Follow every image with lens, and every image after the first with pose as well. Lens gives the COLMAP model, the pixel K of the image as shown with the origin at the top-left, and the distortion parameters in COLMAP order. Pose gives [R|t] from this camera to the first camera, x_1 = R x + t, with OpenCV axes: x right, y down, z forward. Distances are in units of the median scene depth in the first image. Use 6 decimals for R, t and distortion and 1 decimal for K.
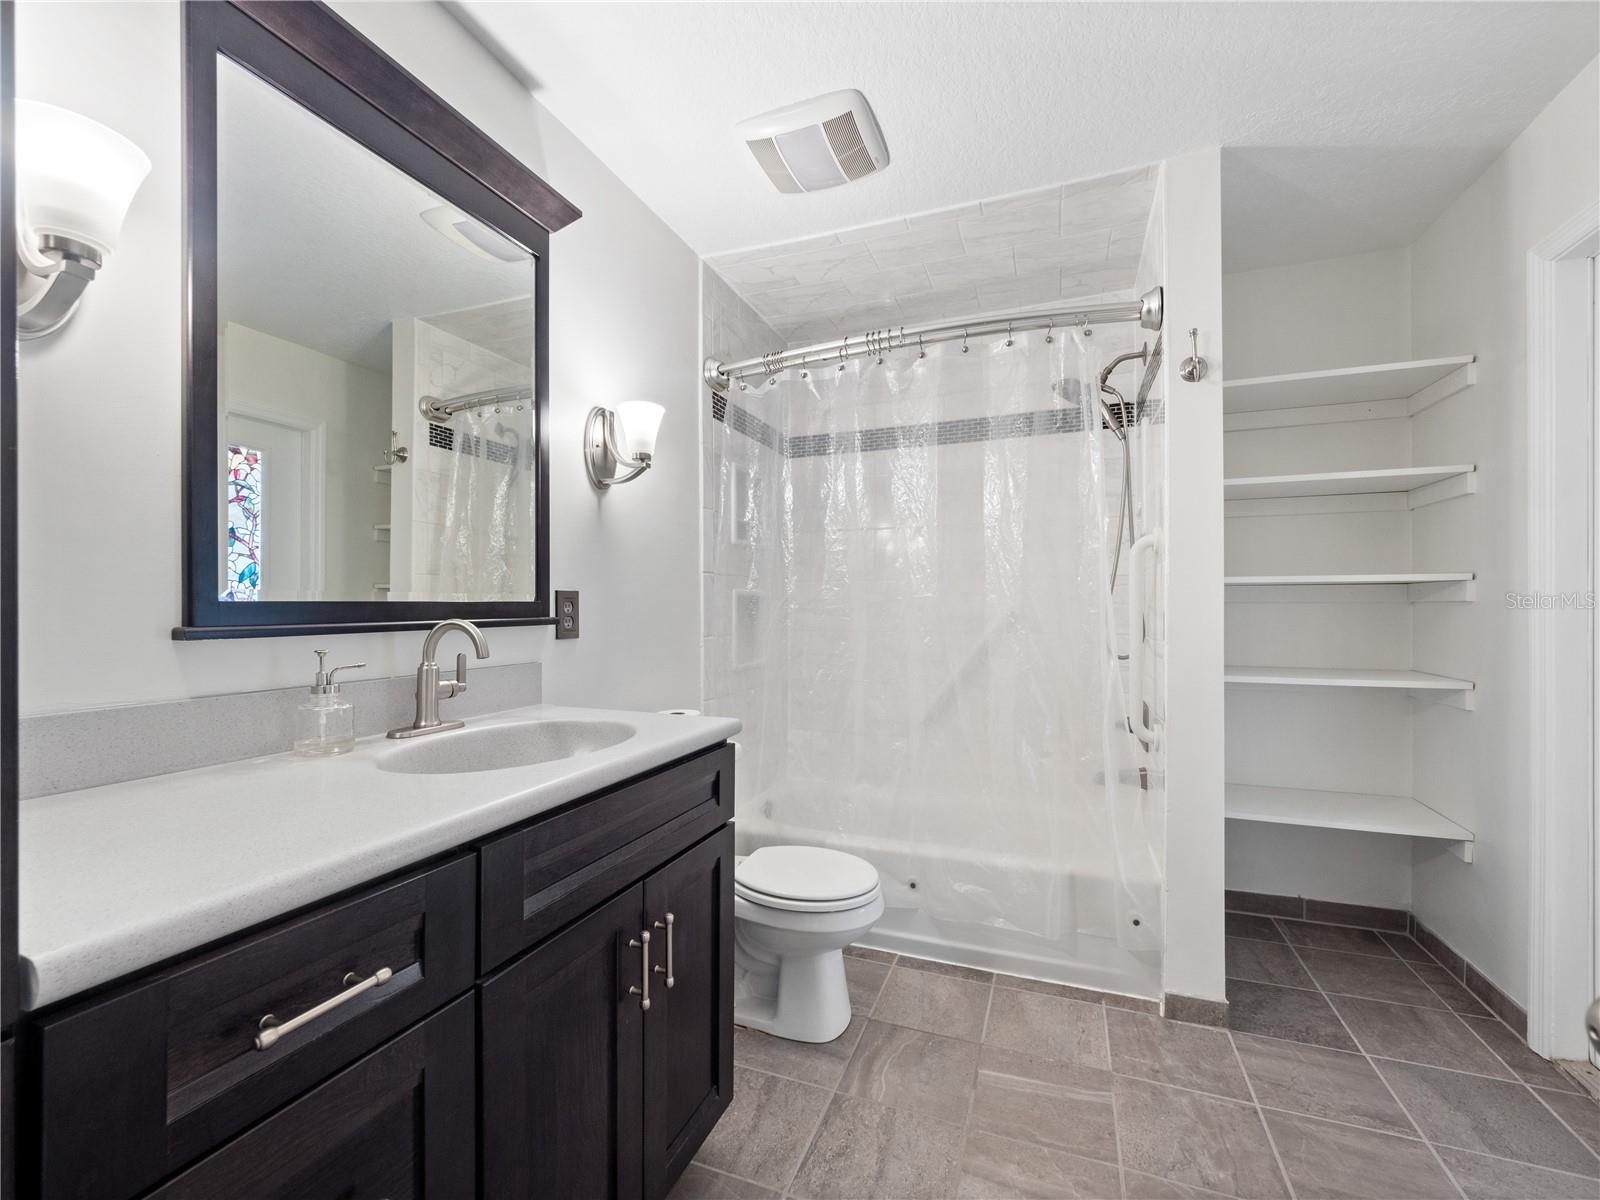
lens RADIAL K [[674.2, 0, 788.7], [0, 674.2, 592.0], [0, 0, 1]] dist [0.000709, -0.003110]
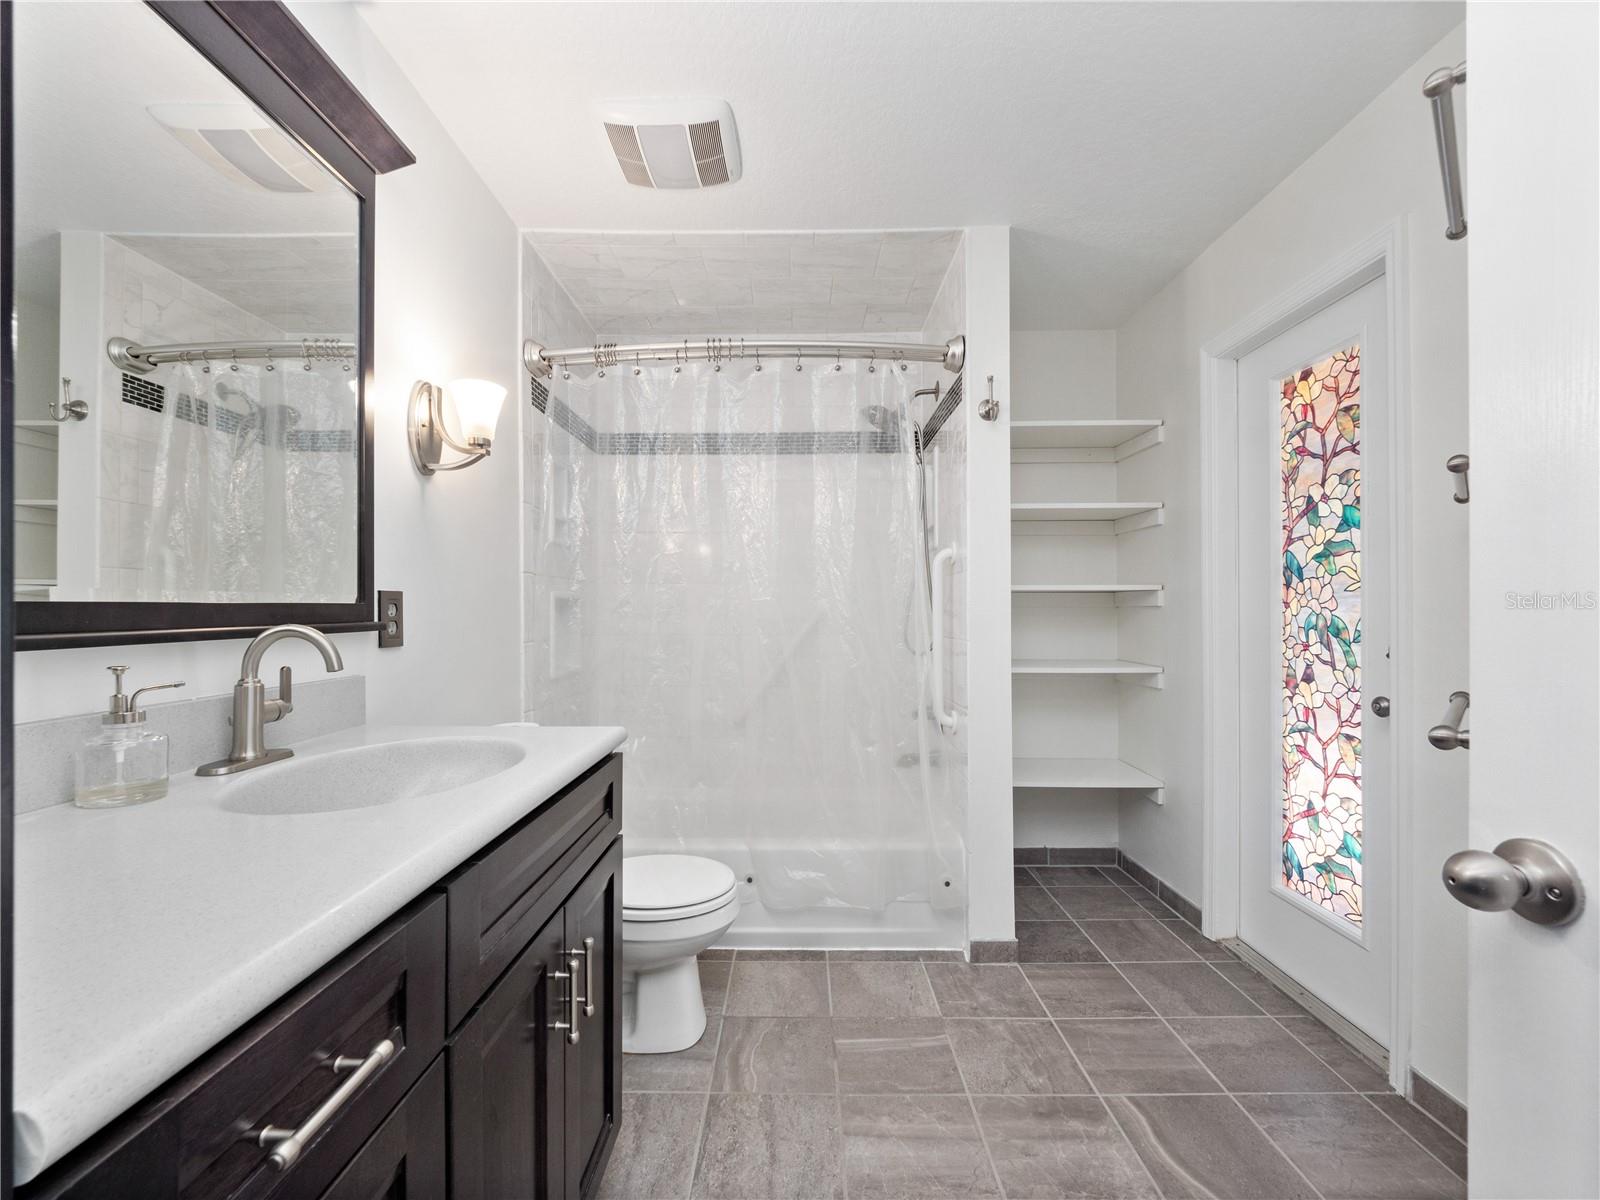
lens RADIAL K [[673.1, 0, 796.2], [0, 673.1, 592.6], [0, 0, 1]] dist [-0.004344, -0.000901]
pose [[0.936894, 0.010164, 0.349465, -0.130111], [-0.008627, 0.999945, -0.005954, 0.000967], [-0.349506, 0.002564, 0.936931, 0.013432]]
